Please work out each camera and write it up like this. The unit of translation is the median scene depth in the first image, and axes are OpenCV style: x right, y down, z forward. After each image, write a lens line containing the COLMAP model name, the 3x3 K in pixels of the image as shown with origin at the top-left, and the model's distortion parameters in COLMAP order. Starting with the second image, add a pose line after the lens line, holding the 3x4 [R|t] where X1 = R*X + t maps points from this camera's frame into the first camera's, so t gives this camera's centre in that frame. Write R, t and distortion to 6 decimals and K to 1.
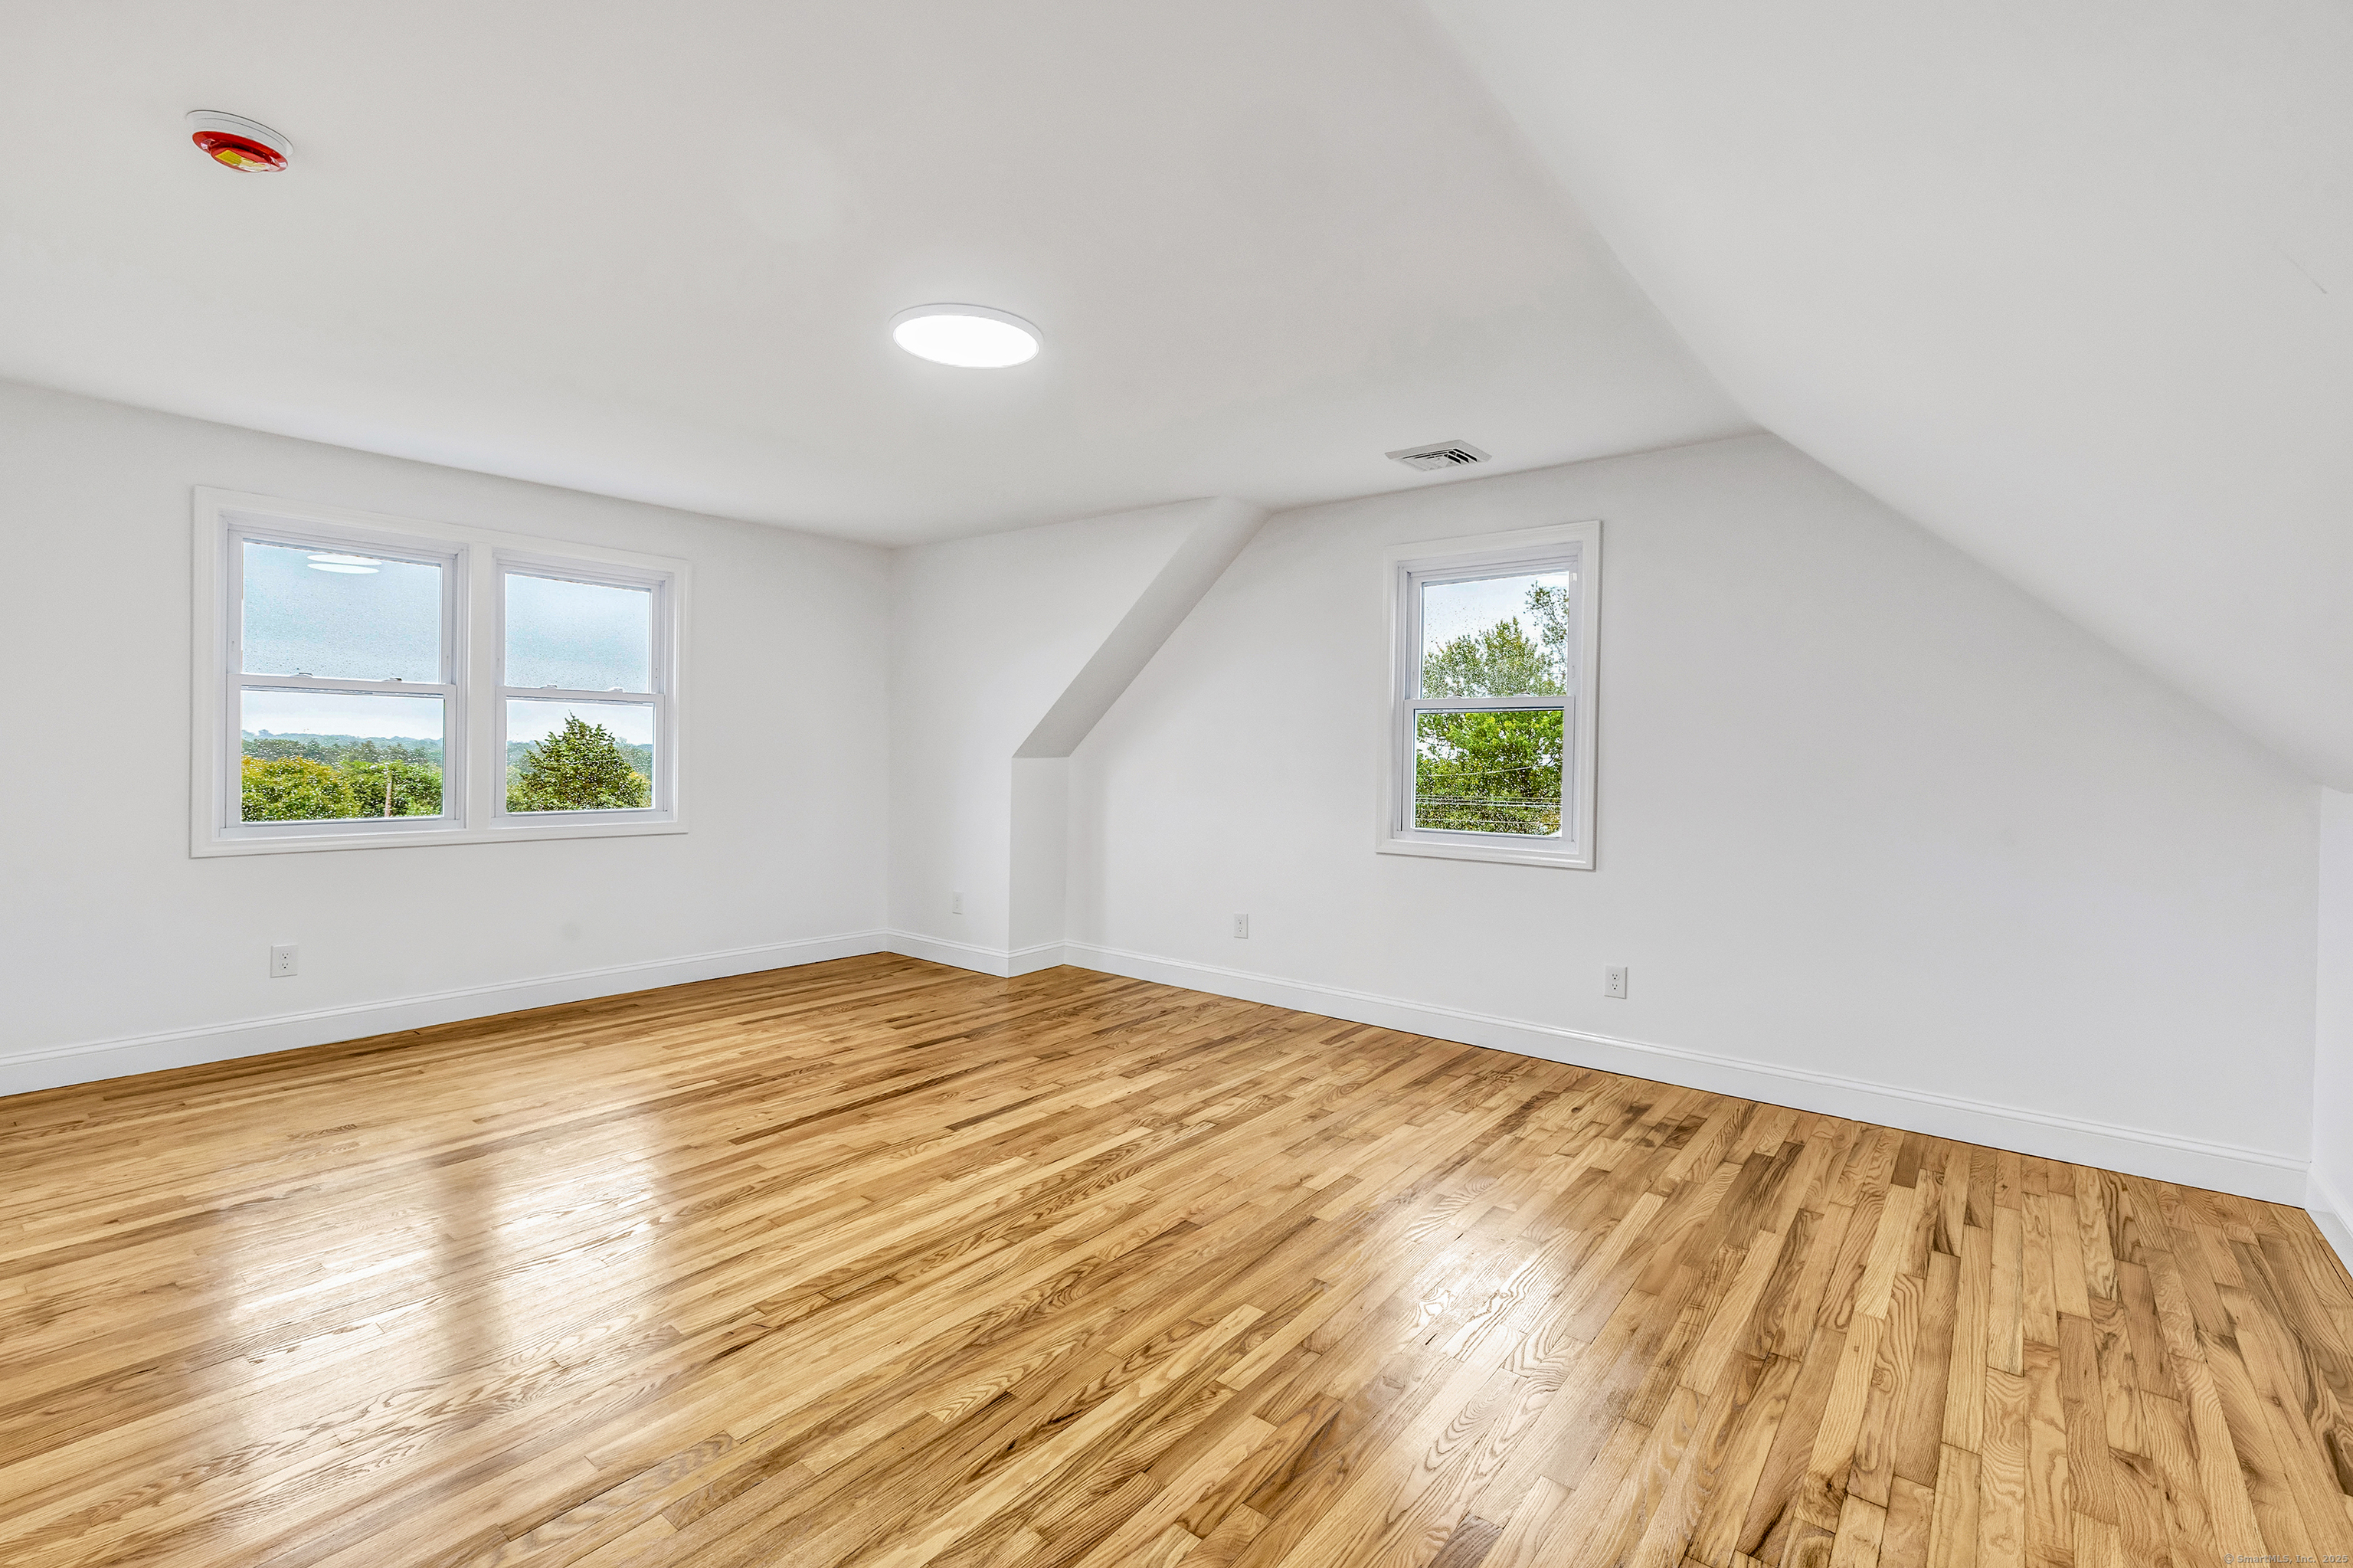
lens RADIAL K [[1052.6, 0, 1186.2], [0, 1052.6, 763.6], [0, 0, 1]] dist [0.000874, 0.000062]
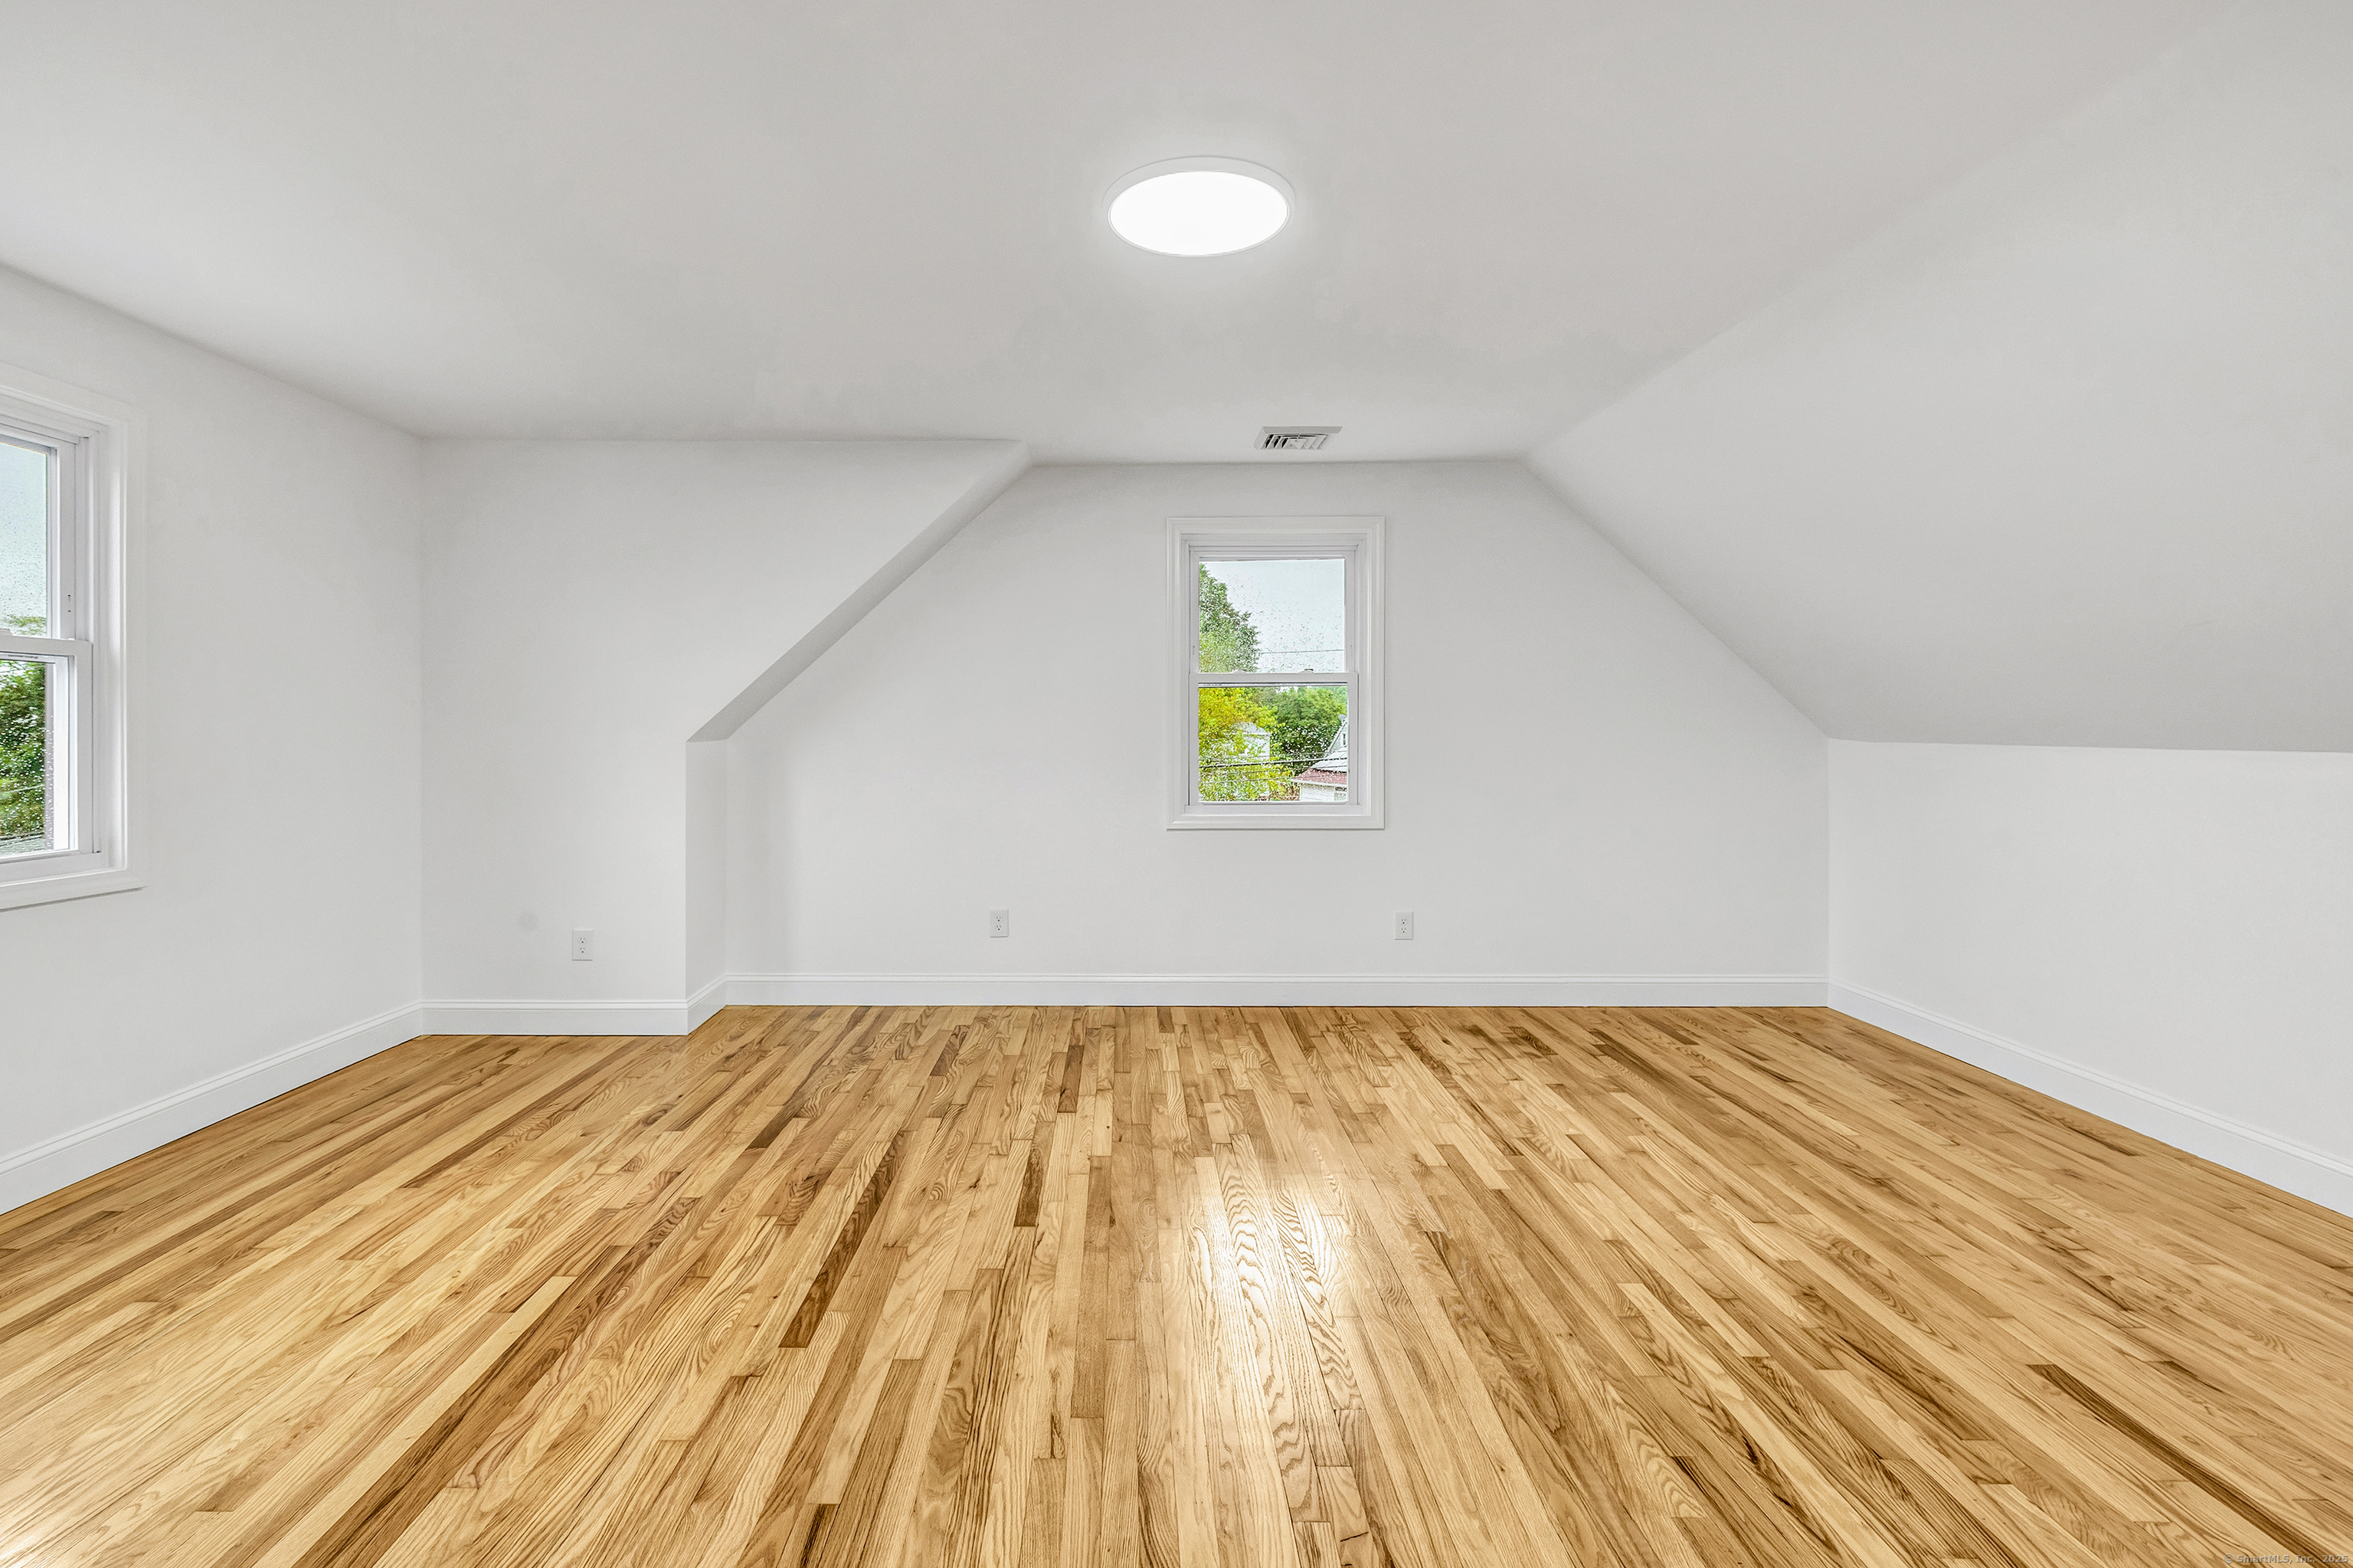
lens RADIAL K [[1052.6, 0, 1177.0], [0, 1052.6, 732.4], [0, 0, 1]] dist [0.000874, 0.000062]
pose [[0.788497, -0.019899, 0.614717, -0.557201], [0.023723, 0.999717, 0.001932, -0.008454], [-0.614581, 0.013059, 0.788746, 0.303942]]
